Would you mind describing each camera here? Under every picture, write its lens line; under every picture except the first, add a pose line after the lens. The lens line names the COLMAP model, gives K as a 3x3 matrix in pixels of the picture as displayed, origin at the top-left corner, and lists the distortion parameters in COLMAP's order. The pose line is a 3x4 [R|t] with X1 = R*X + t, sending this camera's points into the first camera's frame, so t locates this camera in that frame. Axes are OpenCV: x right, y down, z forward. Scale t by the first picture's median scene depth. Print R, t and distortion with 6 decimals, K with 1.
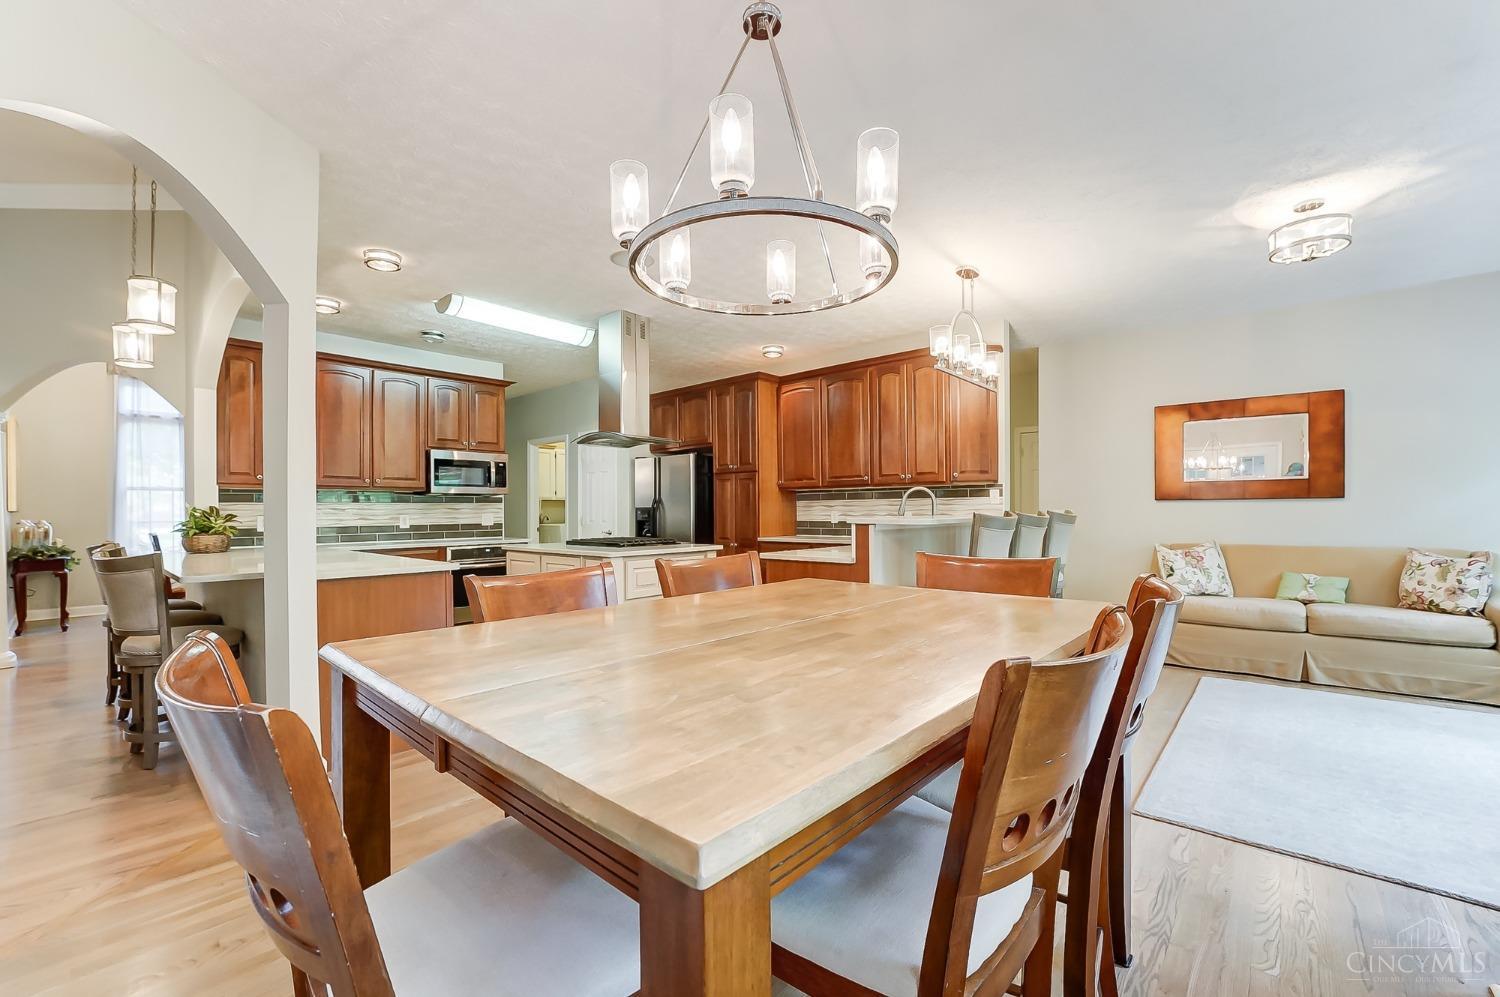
lens RADIAL K [[625.8, 0, 753.6], [0, 625.8, 500.6], [0, 0, 1]] dist [-0.000171, -0.000022]
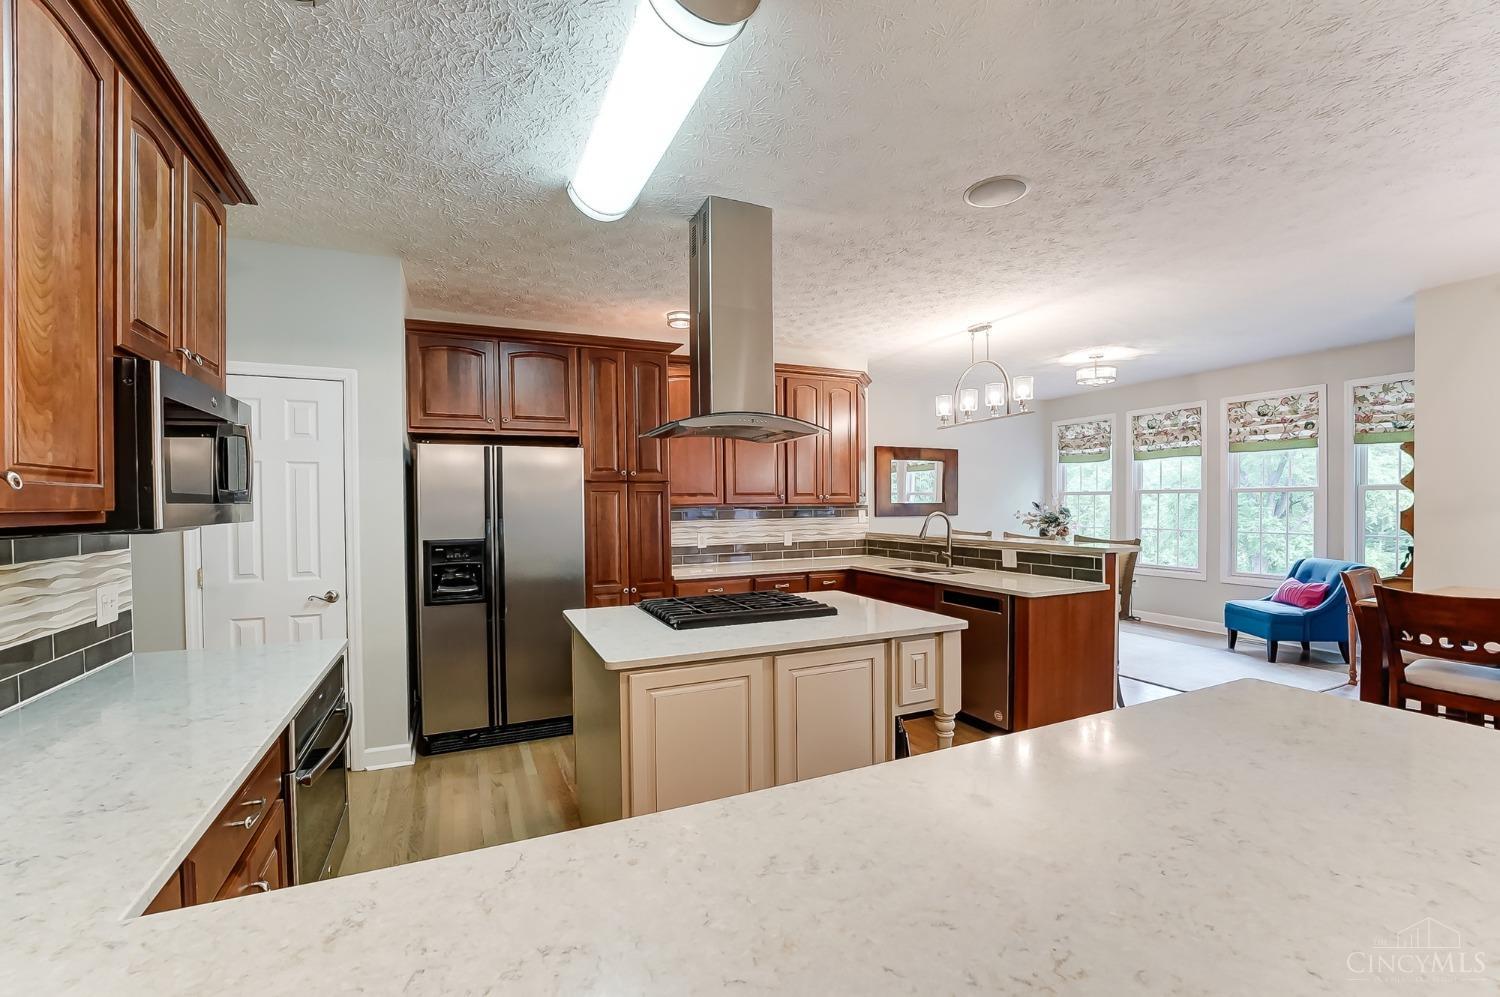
lens RADIAL K [[625.8, 0, 749.1], [0, 625.8, 506.9], [0, 0, 1]] dist [-0.000171, -0.000022]
pose [[0.412207, -0.001336, 0.911089, -0.699825], [-0.003581, 0.999989, 0.003087, -0.026006], [-0.911083, -0.004535, 0.412198, 0.728814]]
